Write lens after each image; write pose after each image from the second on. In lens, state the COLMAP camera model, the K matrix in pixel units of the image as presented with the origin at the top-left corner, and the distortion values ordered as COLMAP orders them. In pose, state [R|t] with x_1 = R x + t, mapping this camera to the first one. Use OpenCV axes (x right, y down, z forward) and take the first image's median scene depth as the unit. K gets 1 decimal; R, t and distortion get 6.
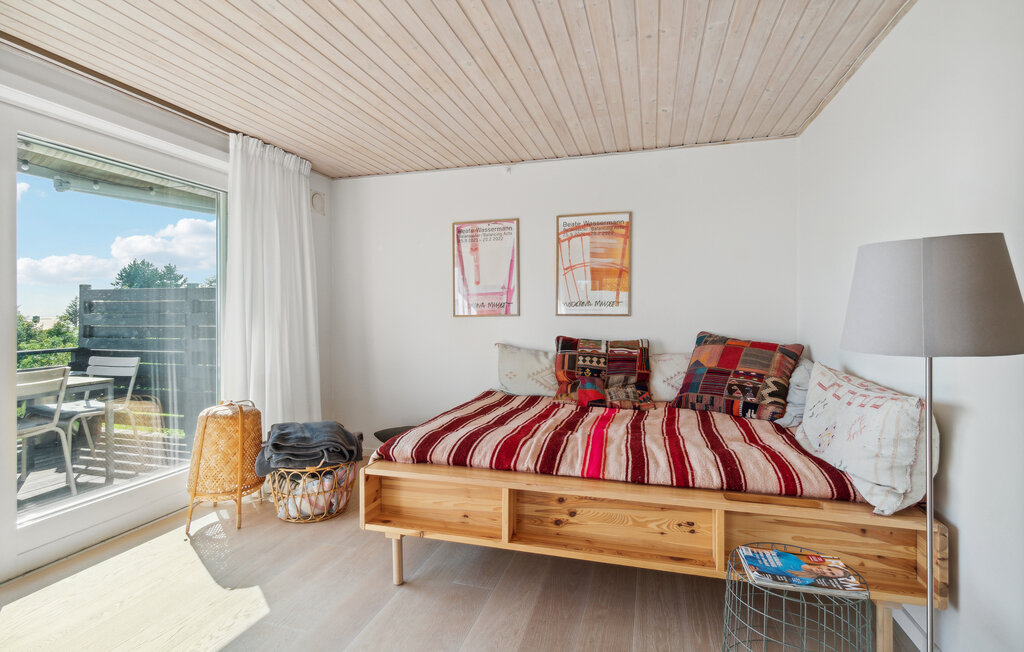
lens RADIAL K [[498.4, 0, 508.2], [0, 498.4, 315.8], [0, 0, 1]] dist [-0.003835, -0.000160]
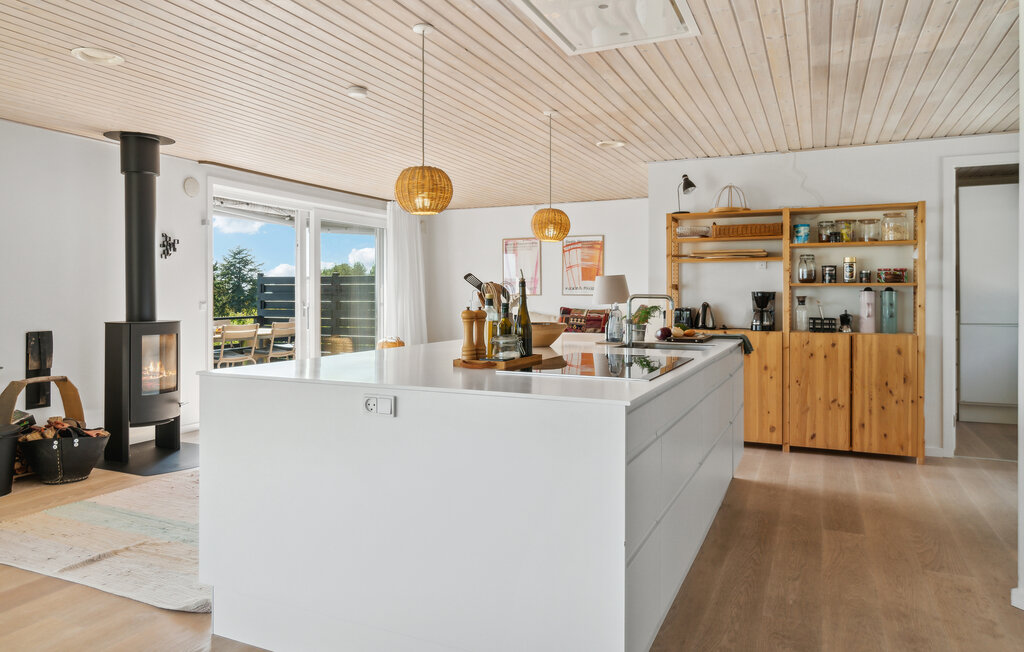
lens RADIAL K [[682.2, 0, 506.6], [0, 682.2, 299.0], [0, 0, 1]] dist [0.002223, 0.002128]
pose [[0.989149, 0.005636, -0.146805, 0.256418], [-0.005254, 0.999982, 0.002993, 0.006609], [0.146819, -0.002189, 0.989161, -1.357557]]
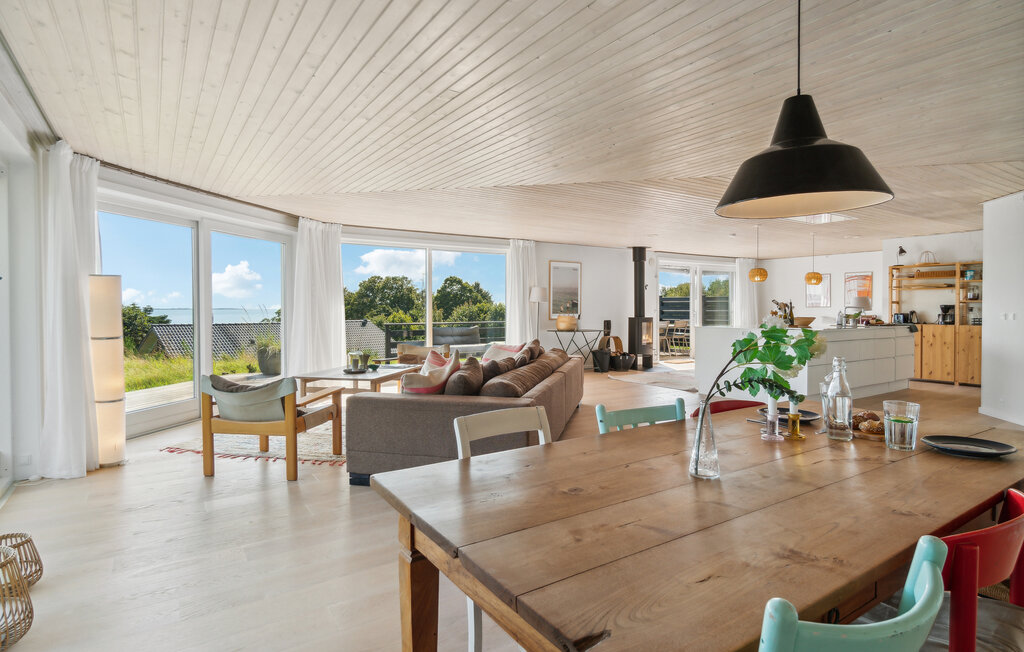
lens RADIAL K [[537.4, 0, 509.2], [0, 537.4, 320.5], [0, 0, 1]] dist [-0.000792, 0.001358]
pose [[0.766363, 0.017722, -0.642164, 0.630801], [-0.003474, 0.999719, 0.023443, 0.012177], [0.642399, -0.015735, 0.766209, -2.749747]]
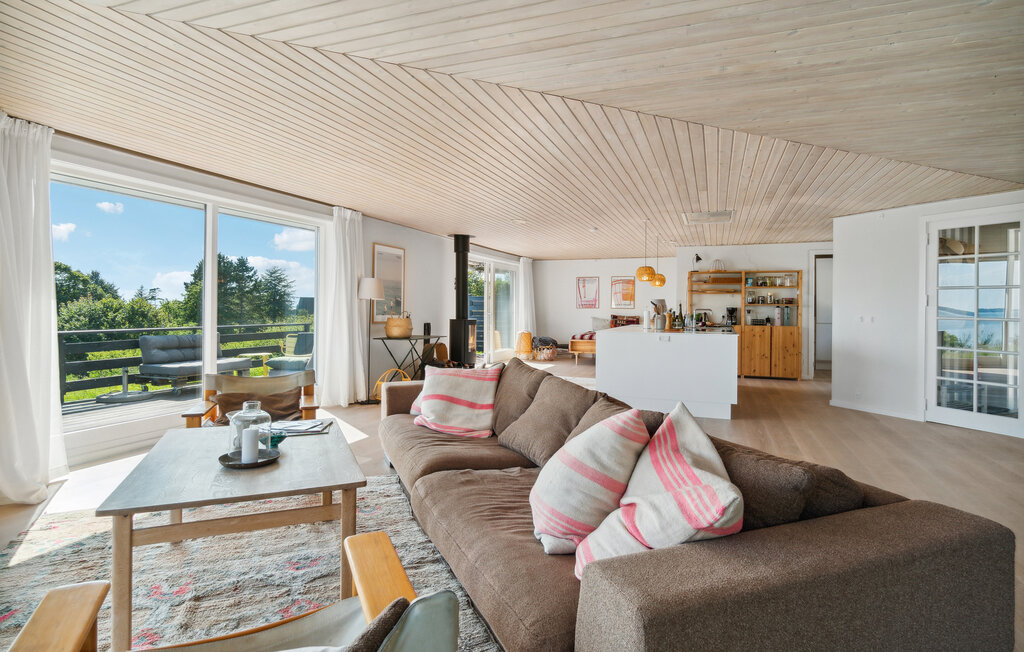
lens RADIAL K [[537.4, 0, 511.2], [0, 537.4, 308.6], [0, 0, 1]] dist [-0.000792, 0.001358]
pose [[0.996607, 0.012033, -0.081425, -0.262469], [-0.012146, 0.999926, -0.000888, 0.012602], [0.081409, 0.001874, 0.996679, -2.490084]]
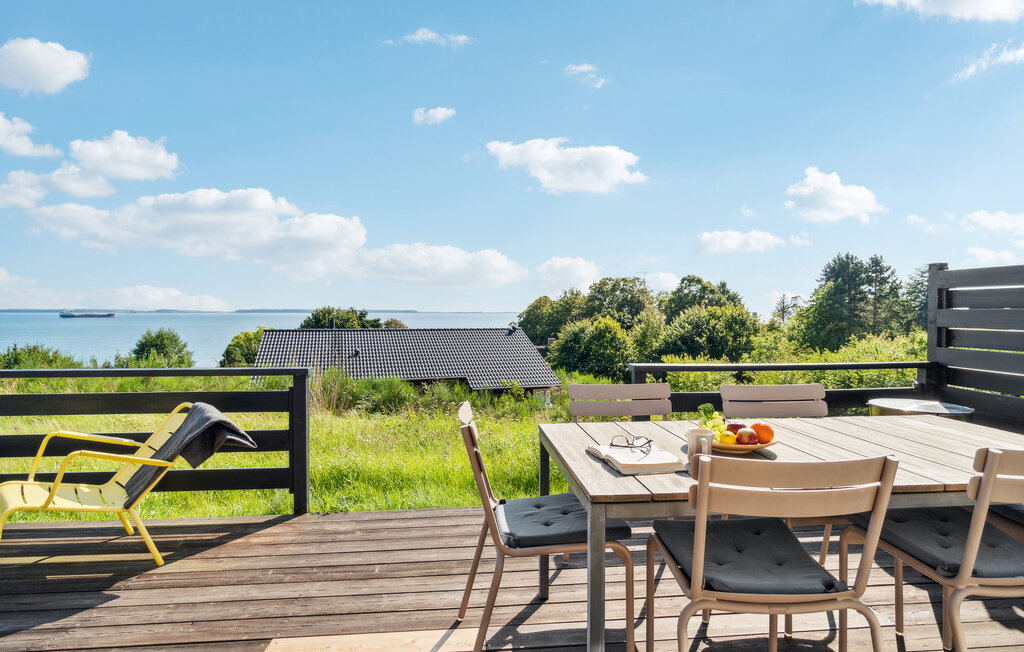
lens RADIAL K [[537.4, 0, 507.6], [0, 537.4, 322.1], [0, 0, 1]] dist [-0.000792, 0.001358]
pose [[0.376153, 0.021737, -0.926303, -0.635369], [-0.005539, 0.999760, 0.021211, 0.001421], [0.926541, -0.002848, 0.376183, 0.349466]]
